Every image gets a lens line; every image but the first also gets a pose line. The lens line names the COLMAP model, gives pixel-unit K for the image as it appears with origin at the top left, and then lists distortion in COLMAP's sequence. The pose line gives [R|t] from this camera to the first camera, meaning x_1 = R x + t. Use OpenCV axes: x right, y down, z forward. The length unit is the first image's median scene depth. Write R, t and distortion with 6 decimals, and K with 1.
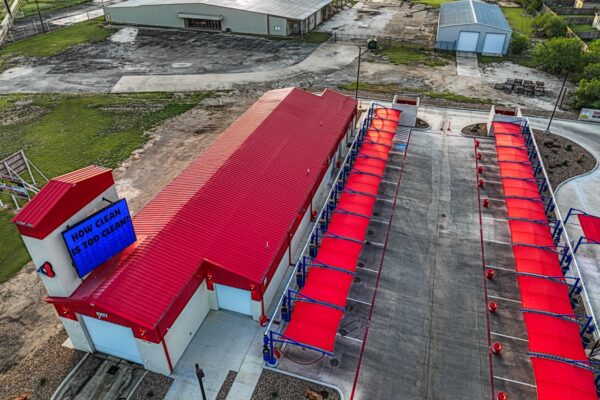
lens RADIAL K [[422.2, 0, 303.1], [0, 422.2, 200.6], [0, 0, 1]] dist [-0.029030, 0.004945]
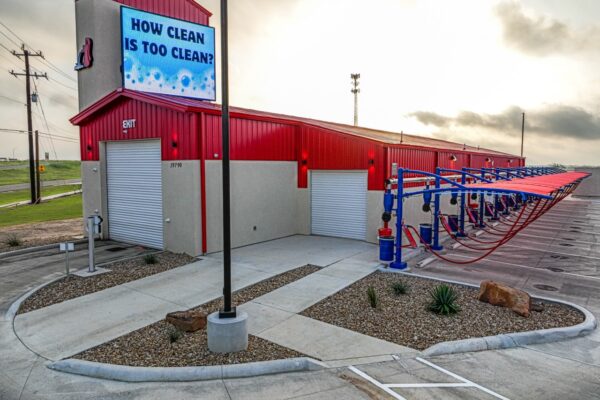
lens RADIAL K [[422.2, 0, 300.1], [0, 422.2, 200.8], [0, 0, 1]] dist [-0.029030, 0.004945]
pose [[0.946876, 0.028495, -0.320334, -0.028404], [-0.178587, 0.874960, -0.450056, 0.583951], [0.267456, 0.483355, 0.833568, 0.568015]]
